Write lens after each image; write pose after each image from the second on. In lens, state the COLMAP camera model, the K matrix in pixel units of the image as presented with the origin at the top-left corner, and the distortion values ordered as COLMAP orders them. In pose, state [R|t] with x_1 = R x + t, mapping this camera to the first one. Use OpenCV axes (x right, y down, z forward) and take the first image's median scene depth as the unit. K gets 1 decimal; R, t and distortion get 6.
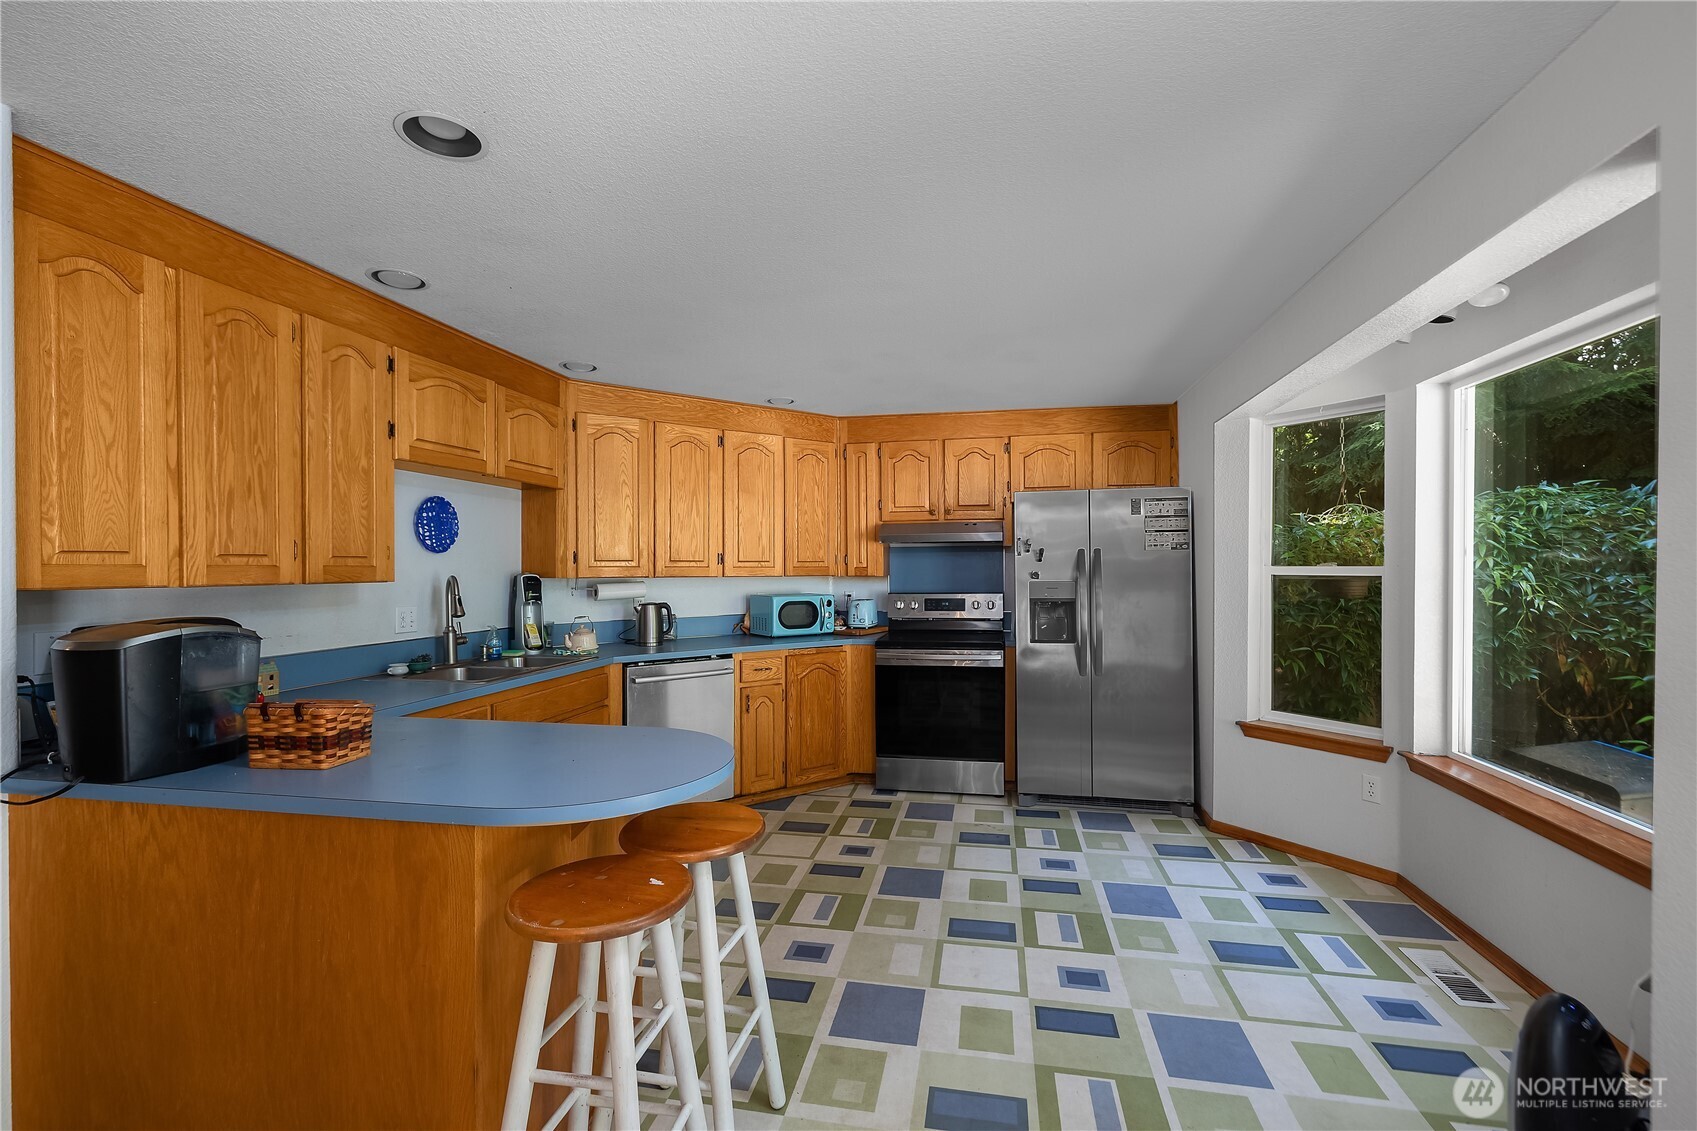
lens RADIAL K [[735.1, 0, 844.6], [0, 735.1, 565.7], [0, 0, 1]] dist [0.000376, 0.000107]
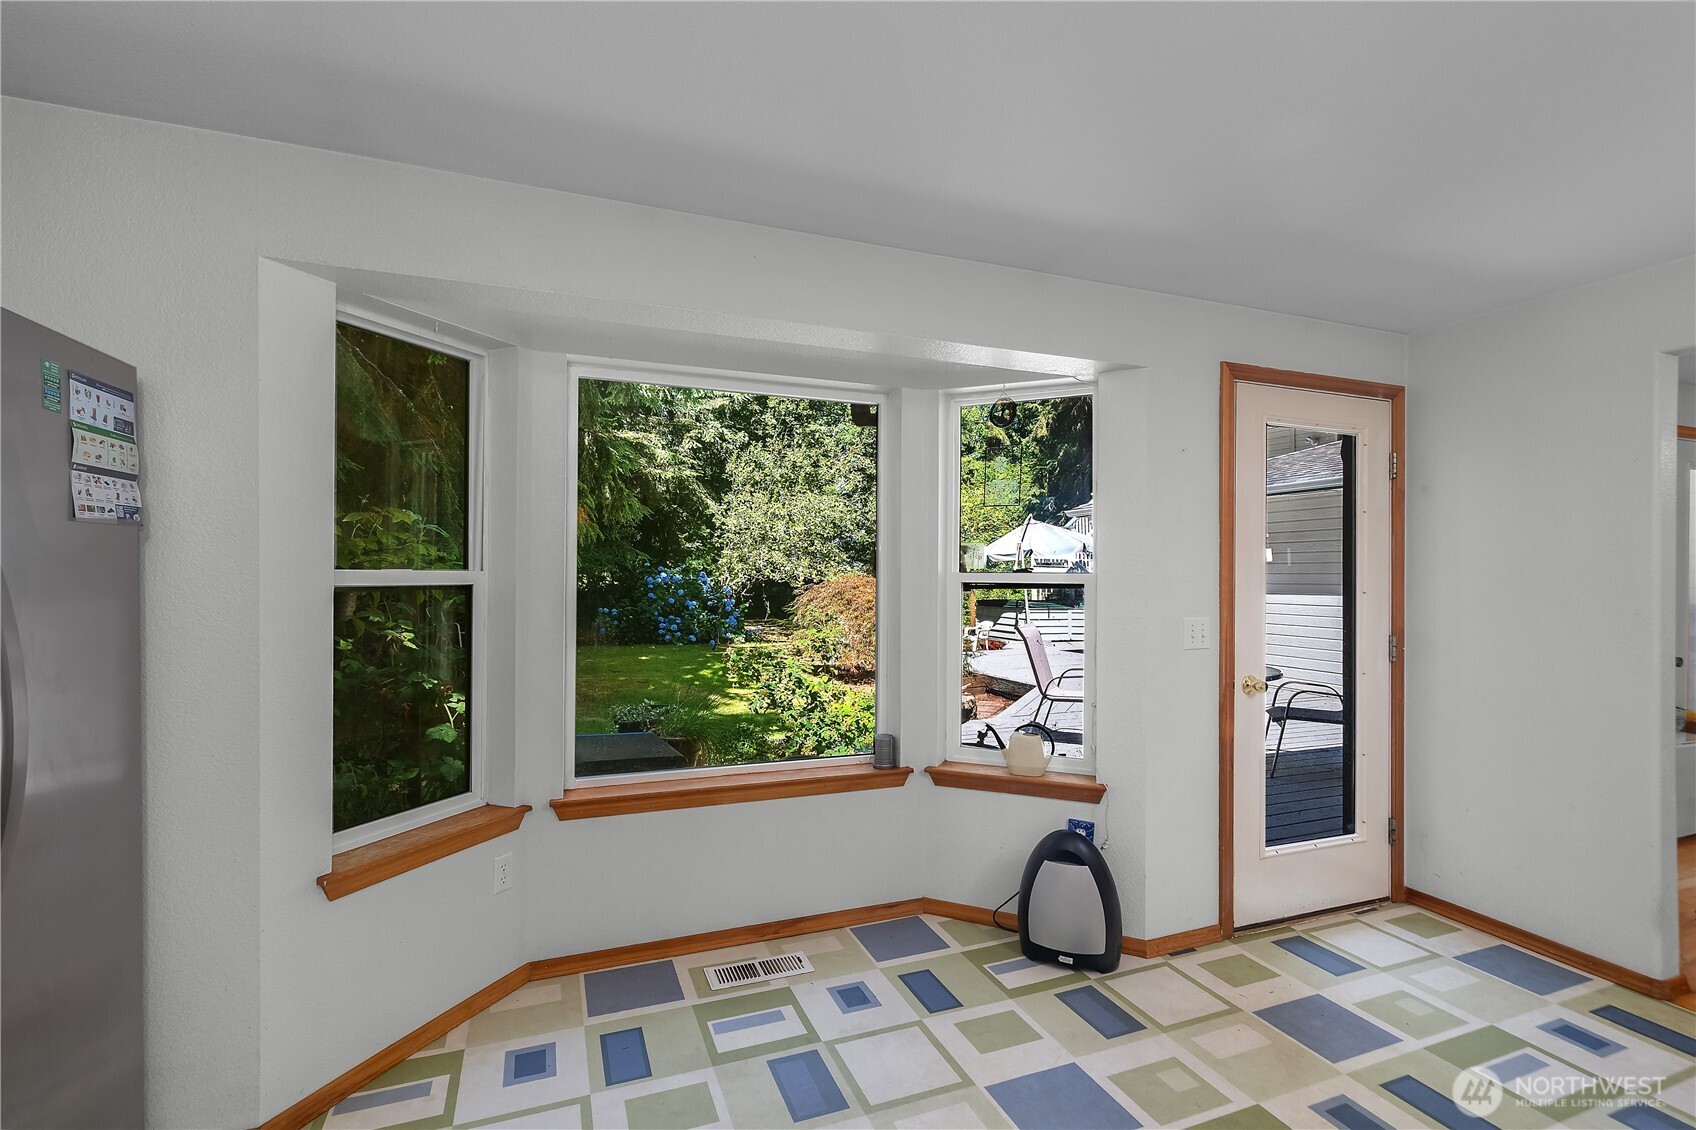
lens RADIAL K [[734.7, 0, 842.3], [0, 734.7, 570.1], [0, 0, 1]] dist [0.000376, 0.000107]
pose [[-0.526612, 0.005700, 0.850087, -0.069296], [-0.004233, 0.999948, -0.009327, 0.004478], [-0.850095, -0.008510, -0.526560, 0.860173]]
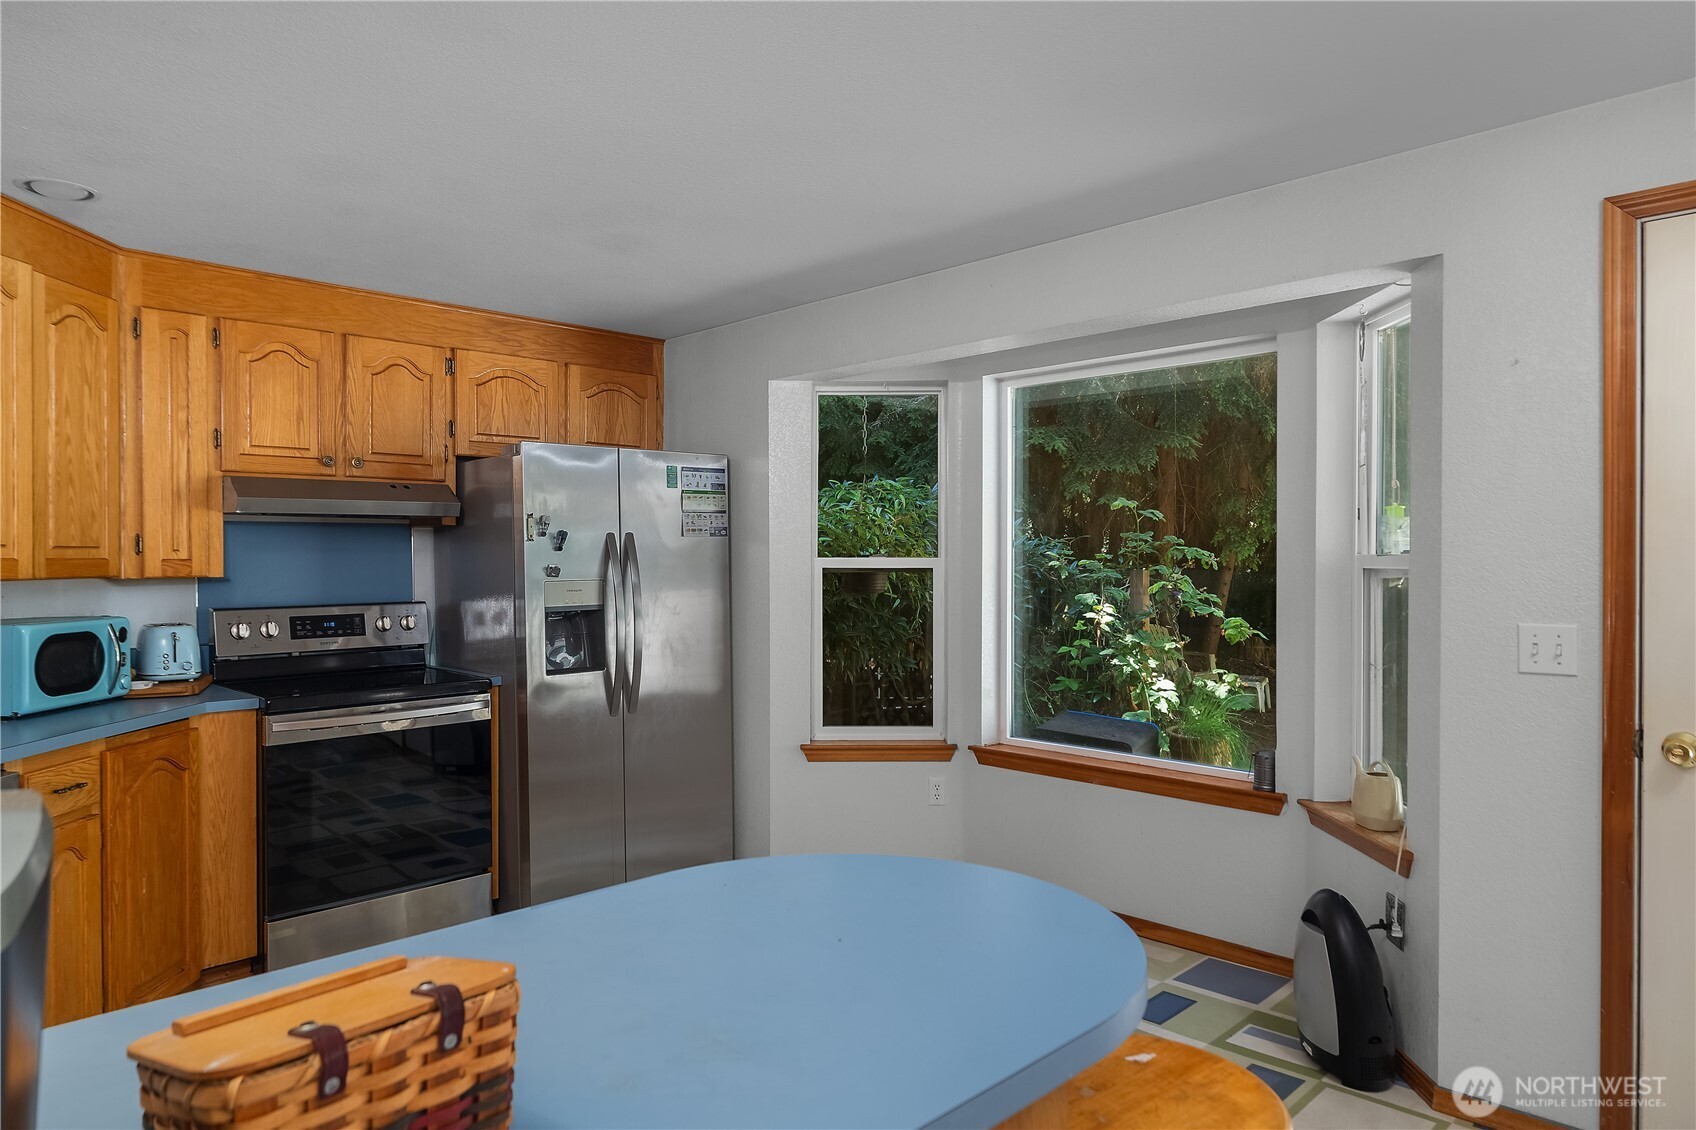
lens RADIAL K [[1074.2, 0, 861.2], [0, 1074.2, 567.0], [0, 0, 1]] dist [-0.001464, 0.000517]
pose [[0.553827, -0.005545, 0.832614, -0.385705], [0.000484, 0.999980, 0.006338, 0.003121], [-0.832632, -0.003107, 0.553818, 0.243167]]
